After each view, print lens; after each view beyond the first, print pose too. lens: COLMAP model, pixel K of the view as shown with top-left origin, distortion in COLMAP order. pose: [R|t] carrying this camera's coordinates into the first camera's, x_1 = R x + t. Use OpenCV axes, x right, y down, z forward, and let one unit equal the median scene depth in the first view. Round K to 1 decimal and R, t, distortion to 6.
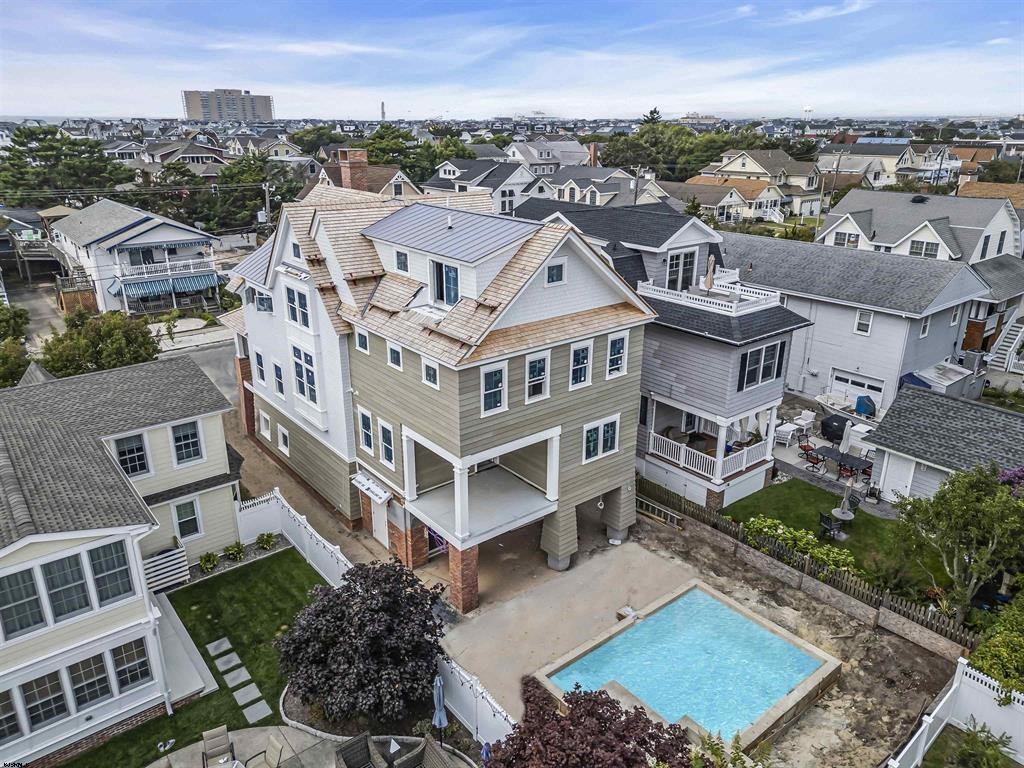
lens RADIAL K [[711.8, 0, 512.0], [0, 711.8, 384.0], [0, 0, 1]] dist [0.086669, -0.093637]
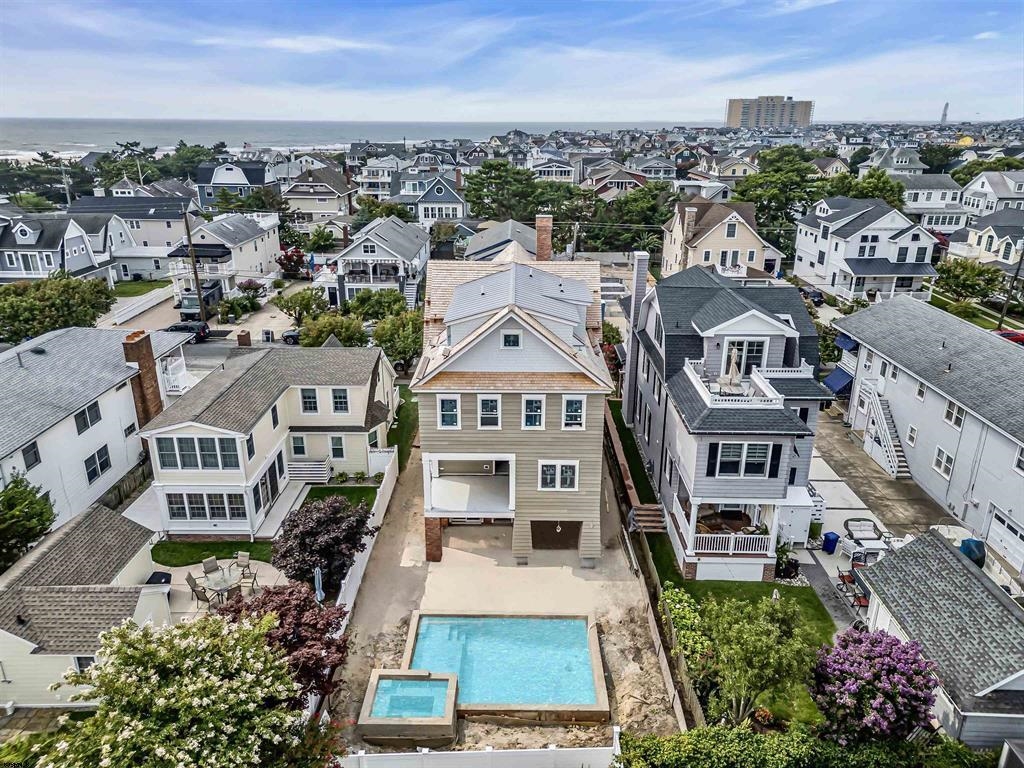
lens RADIAL K [[711.8, 0, 512.0], [0, 711.8, 384.0], [0, 0, 1]] dist [0.086669, -0.093637]
pose [[0.772402, 0.219181, -0.596117, 0.747285], [-0.220948, 0.972673, 0.071346, -0.145364], [0.595464, 0.076602, 0.799721, -0.055106]]
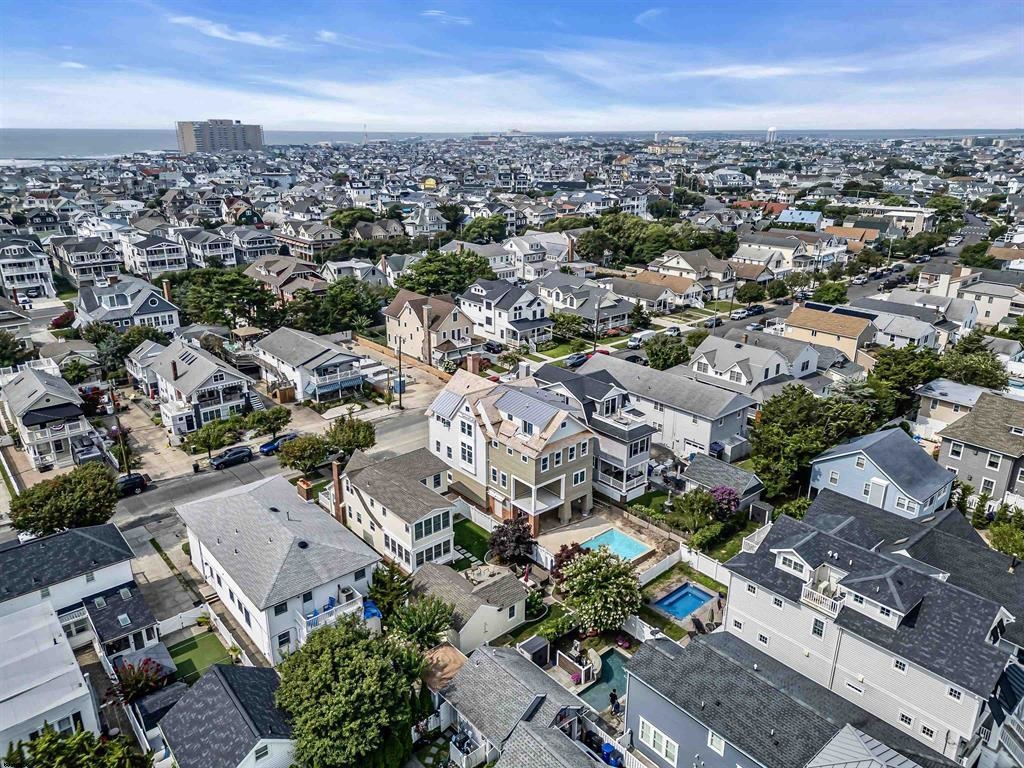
lens RADIAL K [[711.8, 0, 512.0], [0, 711.8, 384.0], [0, 0, 1]] dist [0.086669, -0.093637]
pose [[0.999466, -0.010014, 0.031091, -0.218949], [0.010414, 0.999865, -0.012708, -0.251936], [-0.030960, 0.013025, 0.999436, -1.763822]]
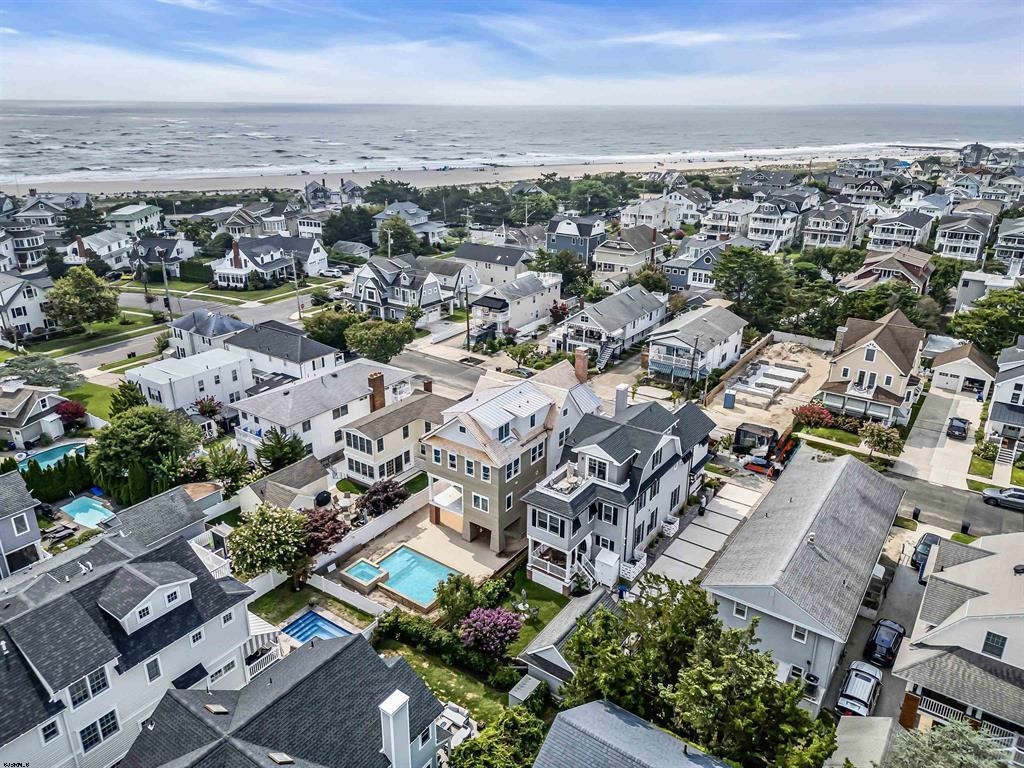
lens RADIAL K [[711.8, 0, 512.0], [0, 711.8, 384.0], [0, 0, 1]] dist [0.086669, -0.093637]
pose [[0.272776, 0.350516, -0.895953, 2.096094], [-0.336430, 0.907226, 0.252499, -0.897757], [0.901337, 0.232550, 0.365394, 0.123422]]
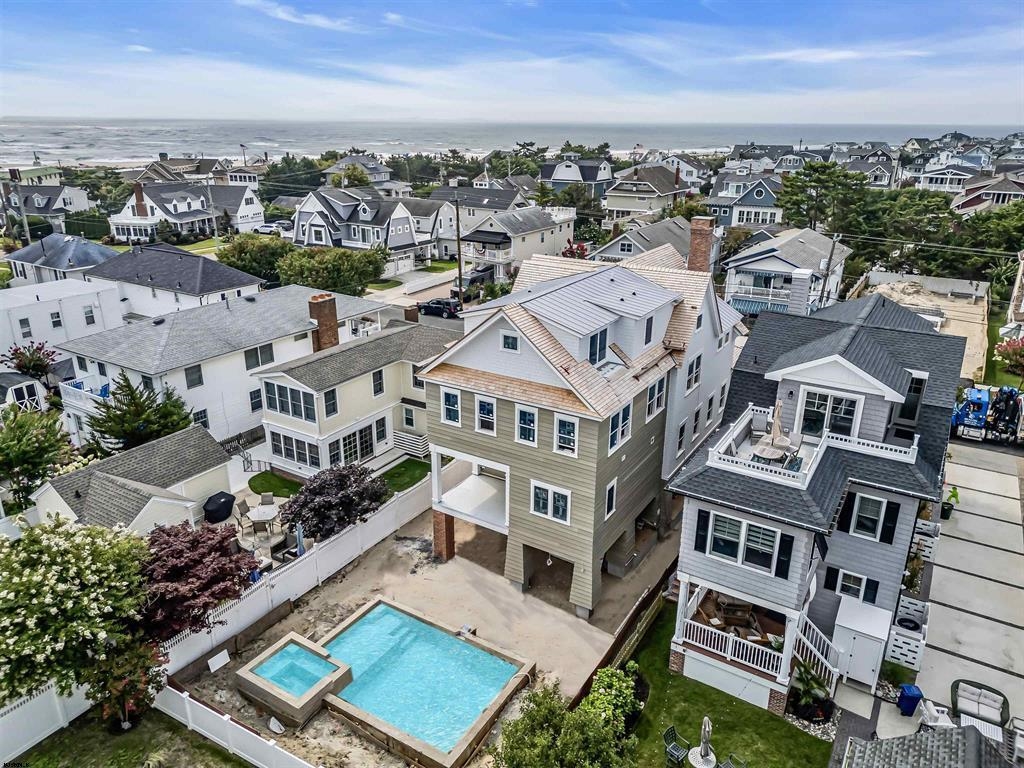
lens RADIAL K [[711.8, 0, 512.0], [0, 711.8, 384.0], [0, 0, 1]] dist [0.086669, -0.093637]
pose [[0.331171, 0.323694, -0.886312, 0.997136], [-0.331730, 0.919294, 0.211788, -0.297567], [0.883335, 0.223878, 0.411822, 0.436898]]
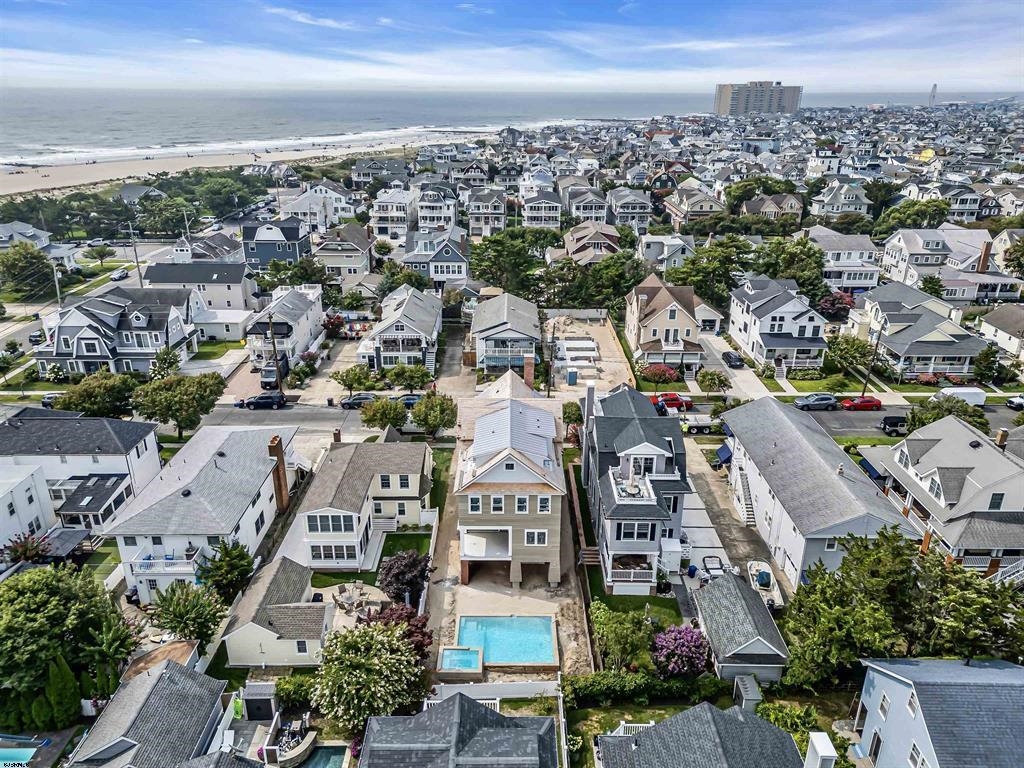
lens RADIAL K [[711.8, 0, 512.0], [0, 711.8, 384.0], [0, 0, 1]] dist [0.086669, -0.093637]
pose [[0.778227, 0.237718, -0.581251, 1.211515], [-0.218263, 0.970269, 0.104588, -0.587043], [0.588833, 0.045473, 0.806975, -0.839206]]
